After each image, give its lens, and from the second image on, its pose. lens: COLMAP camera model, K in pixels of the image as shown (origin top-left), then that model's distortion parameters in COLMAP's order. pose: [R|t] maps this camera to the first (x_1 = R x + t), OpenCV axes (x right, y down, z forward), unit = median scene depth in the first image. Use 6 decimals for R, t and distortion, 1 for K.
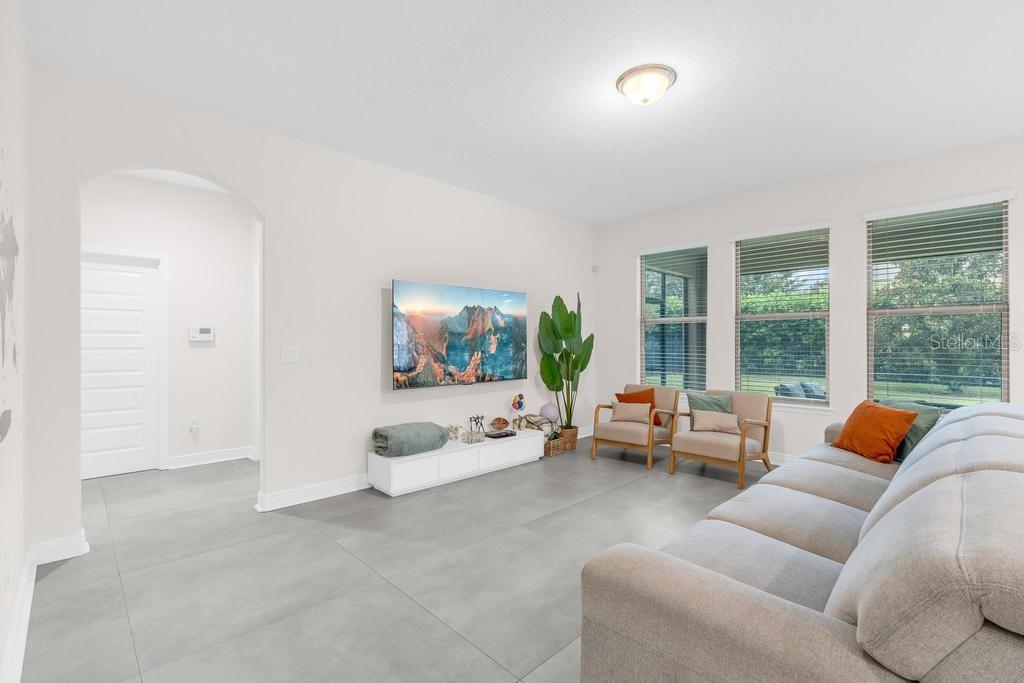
lens RADIAL K [[460.6, 0, 512.0], [0, 460.6, 341.5], [0, 0, 1]] dist [-0.002481, 0.000138]
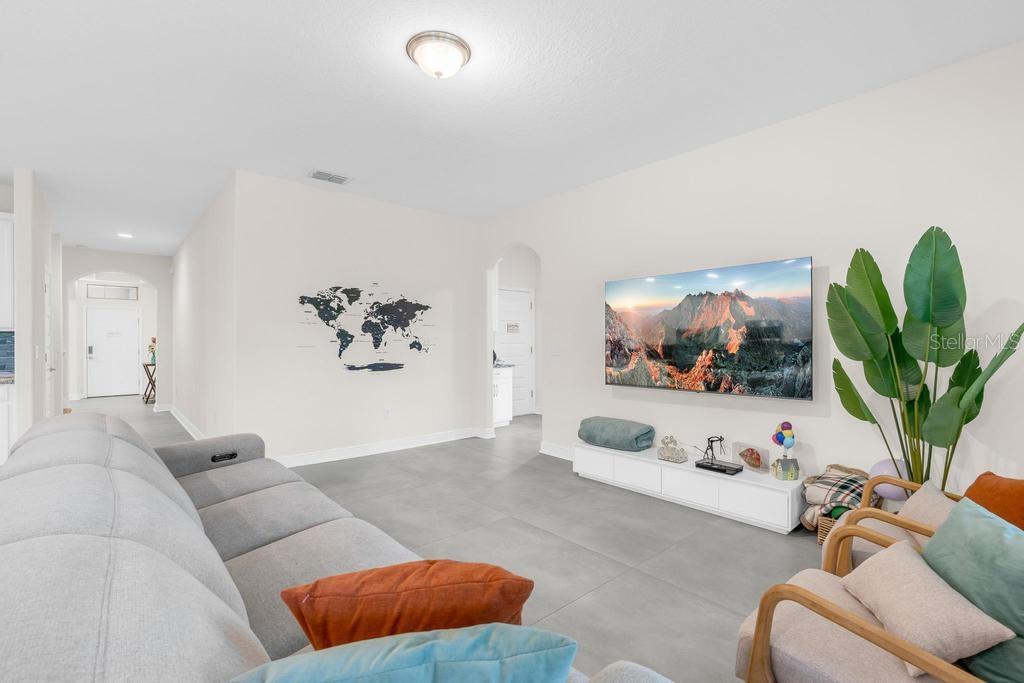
lens RADIAL K [[460.6, 0, 512.0], [0, 460.6, 341.5], [0, 0, 1]] dist [-0.002481, 0.000138]
pose [[-0.042289, 0.000028, -0.999105, 0.734780], [0.005868, 0.999983, -0.000220, 0.005456], [0.999088, -0.005872, -0.042288, 0.724716]]
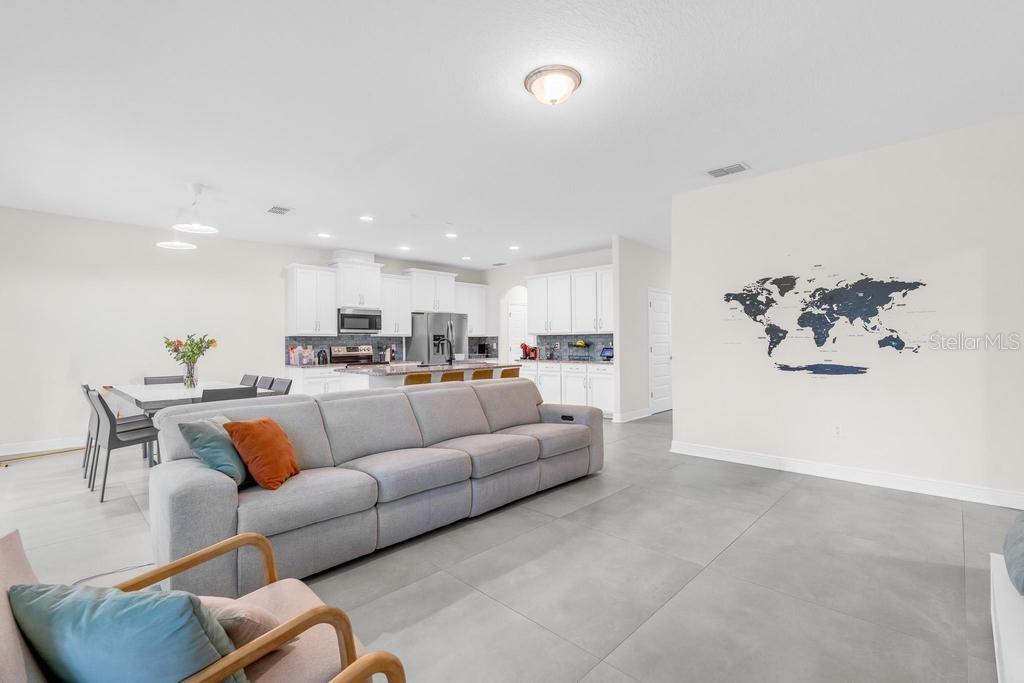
lens RADIAL K [[460.6, 0, 512.0], [0, 460.6, 341.5], [0, 0, 1]] dist [-0.002481, 0.000138]
pose [[-0.999548, 0.009721, -0.028453, 0.255332], [0.009828, 0.999945, -0.003633, 0.008814], [0.028416, -0.003911, -0.999589, 1.237499]]
